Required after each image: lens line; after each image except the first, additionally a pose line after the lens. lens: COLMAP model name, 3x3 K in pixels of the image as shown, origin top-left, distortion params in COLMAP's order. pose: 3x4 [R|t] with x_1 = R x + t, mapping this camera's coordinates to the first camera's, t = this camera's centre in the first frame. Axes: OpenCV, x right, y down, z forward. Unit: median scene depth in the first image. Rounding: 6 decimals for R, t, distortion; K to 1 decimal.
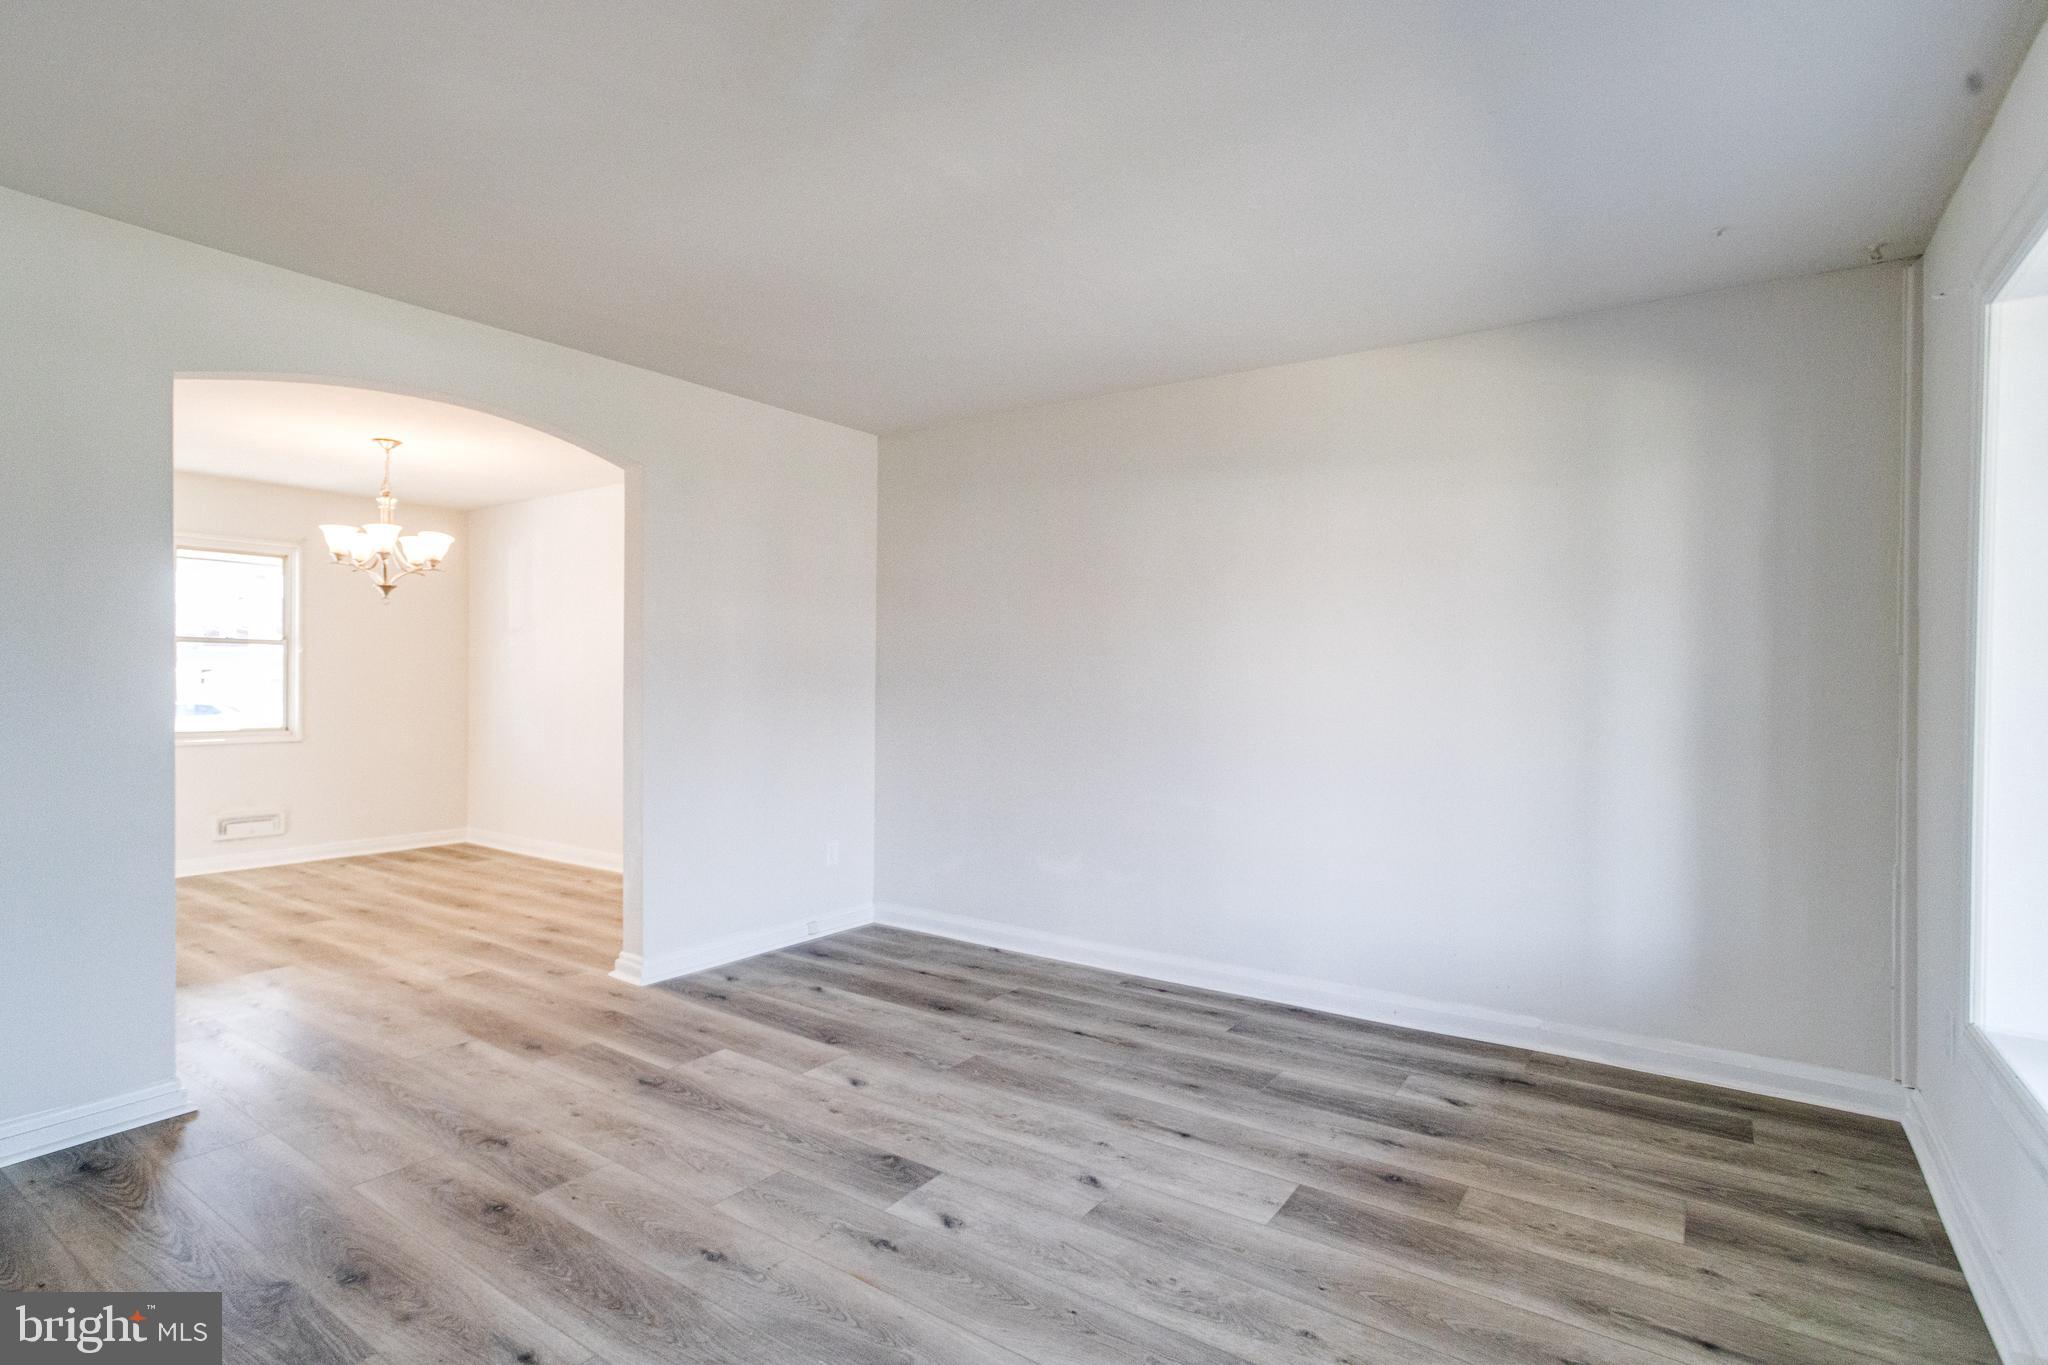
lens RADIAL K [[1001.8, 0, 1035.0], [0, 1001.8, 686.7], [0, 0, 1]] dist [-0.037083, 0.019990]
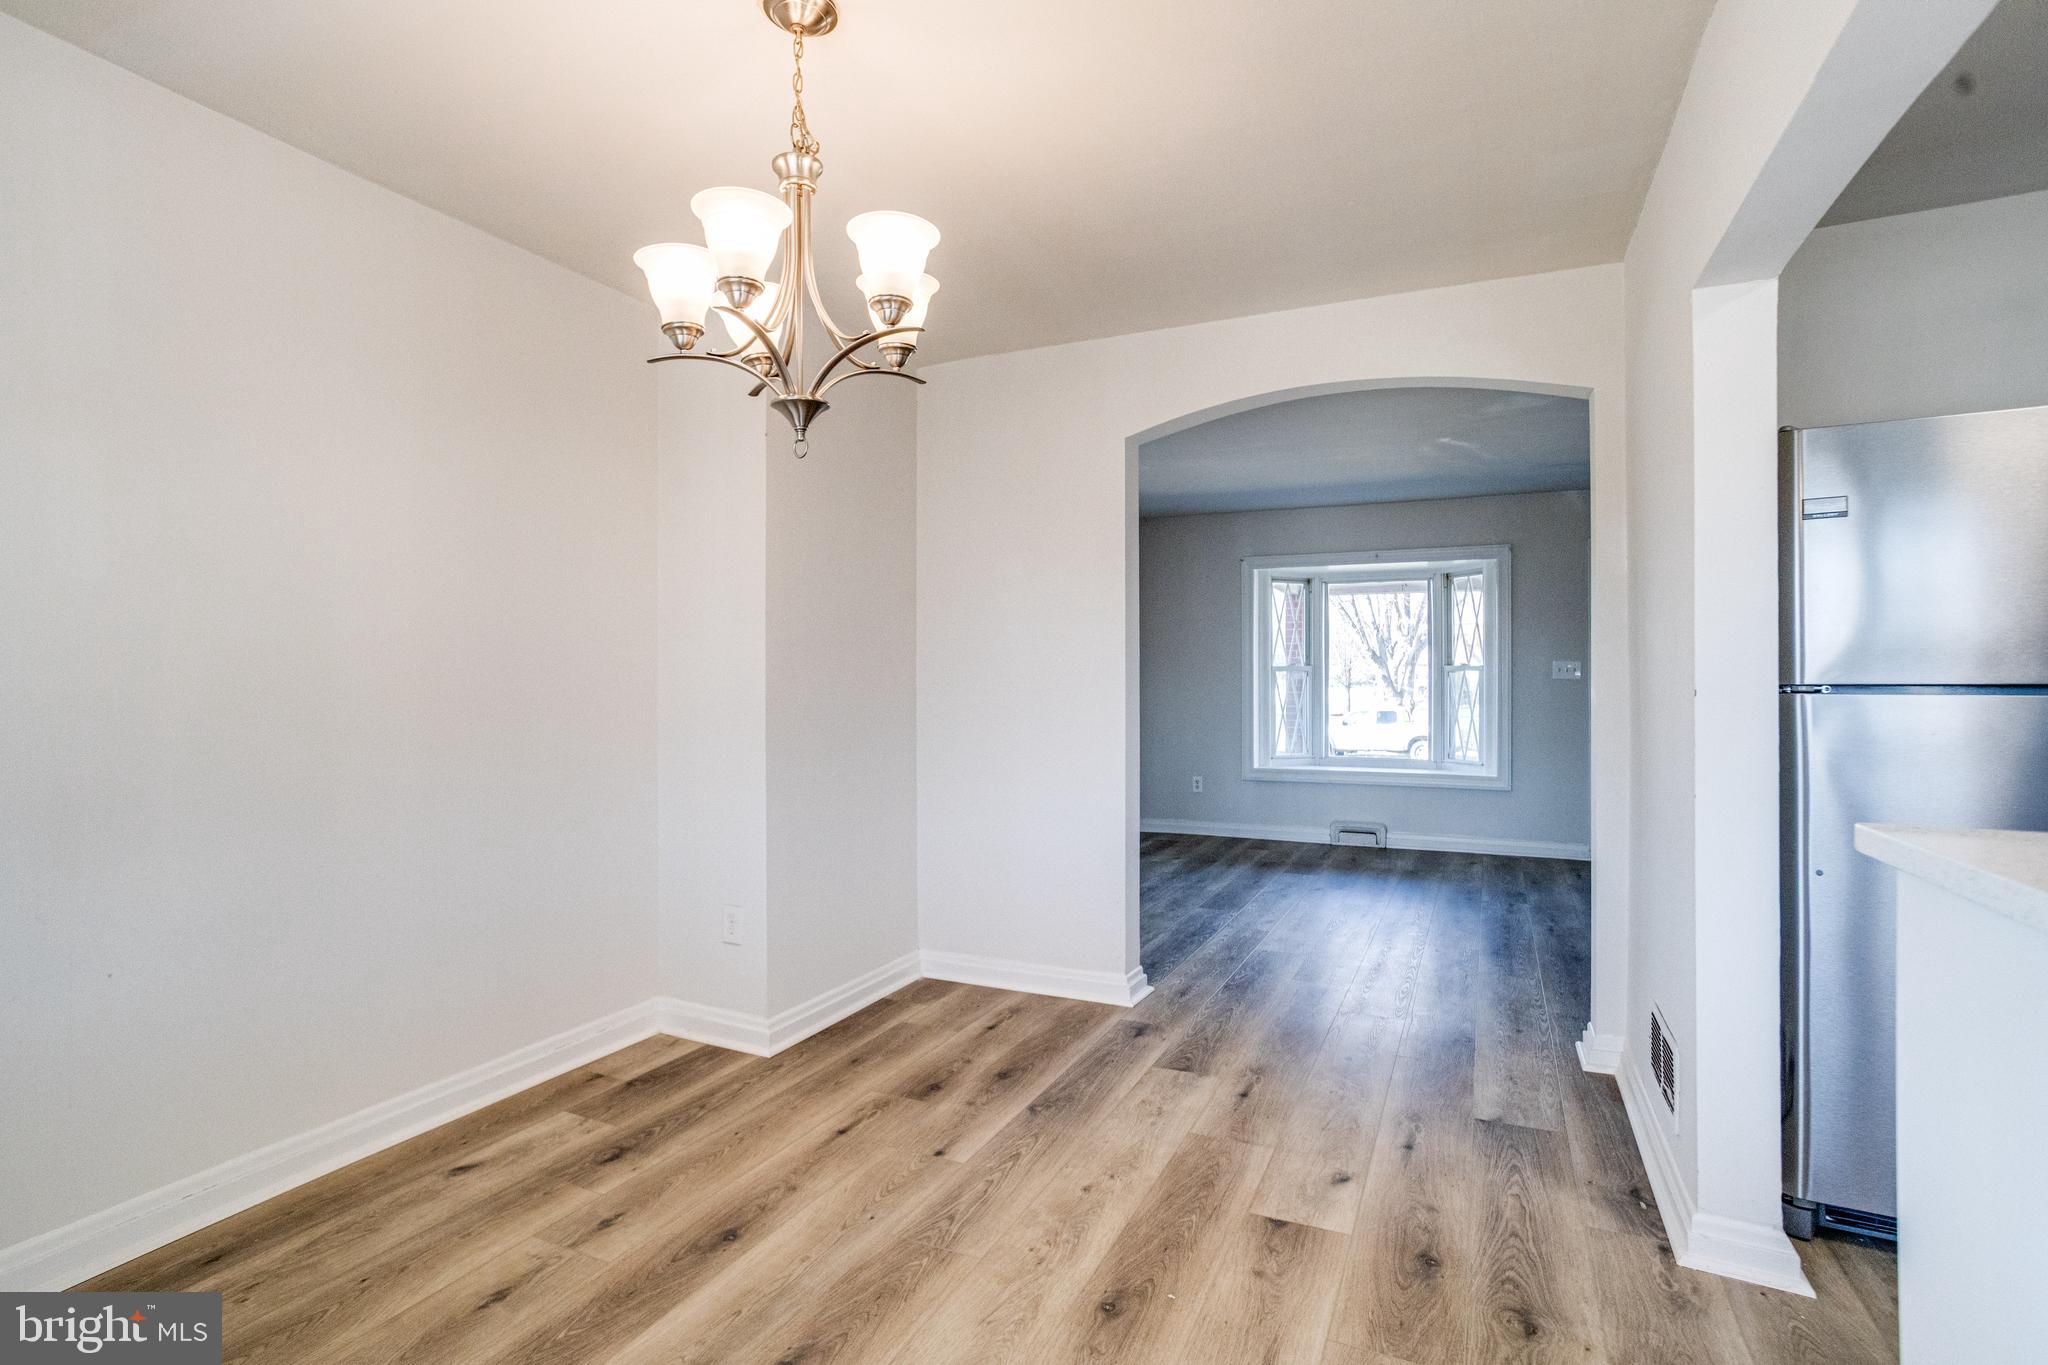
lens RADIAL K [[1001.8, 0, 1003.9], [0, 1001.8, 670.6], [0, 0, 1]] dist [-0.037083, 0.019990]
pose [[-0.139326, 0.002793, 0.990243, -0.953435], [0.007092, 0.999973, -0.001823, -0.004300], [-0.990221, 0.006769, -0.139342, 0.912708]]
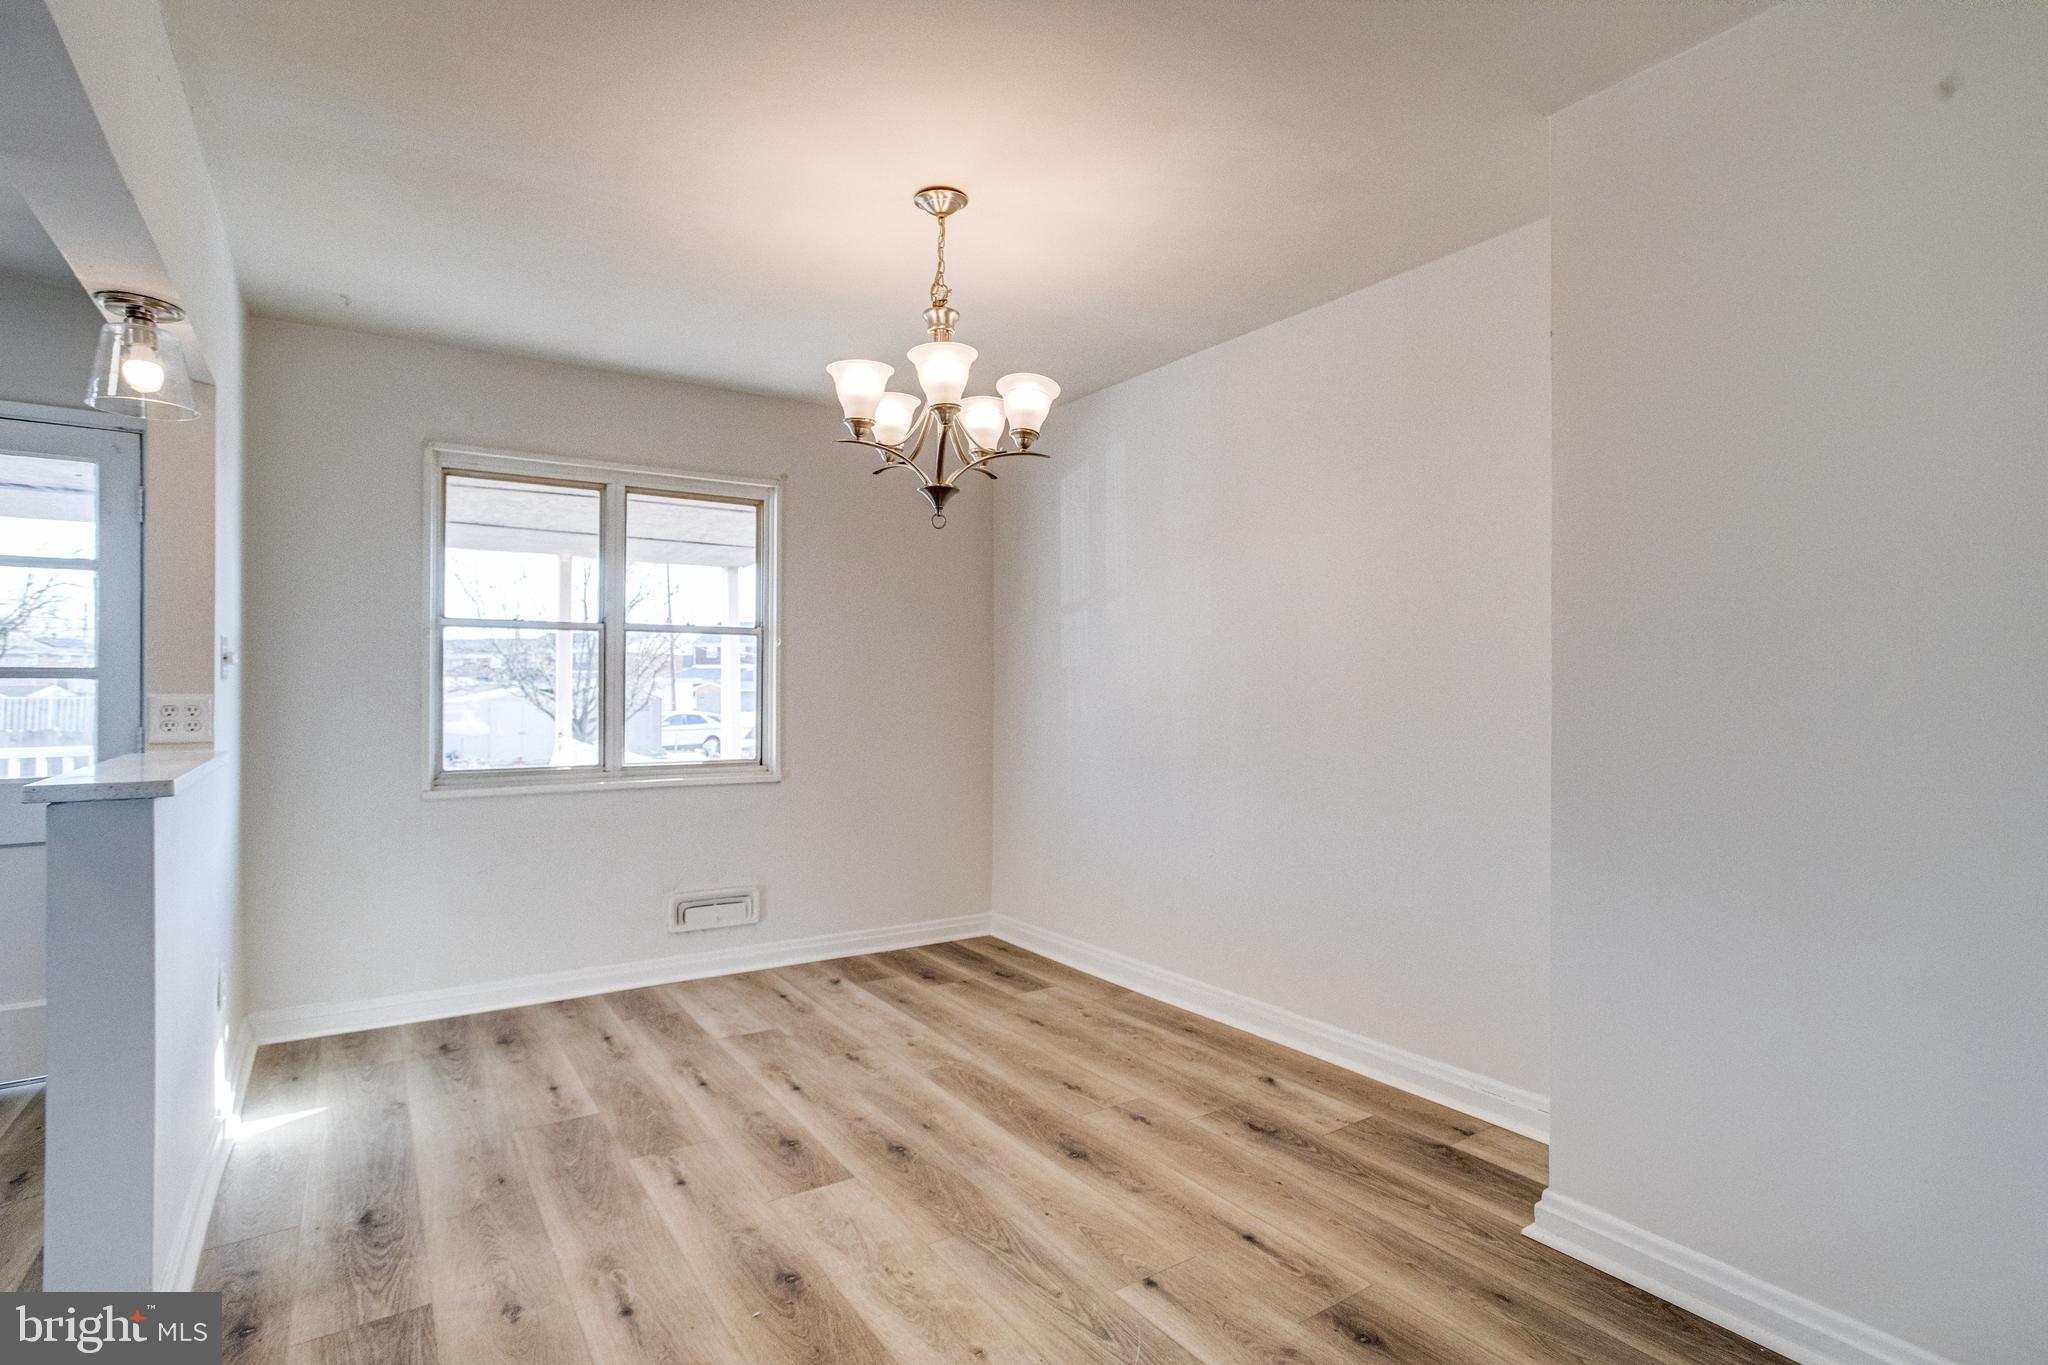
lens RADIAL K [[1001.8, 0, 1021.3], [0, 1001.8, 684.8], [0, 0, 1]] dist [-0.037083, 0.019990]
pose [[0.926295, -0.007300, -0.376728, -0.405708], [0.002631, 0.999913, -0.012906, 0.000338], [0.376789, 0.010964, 0.926234, 0.524582]]
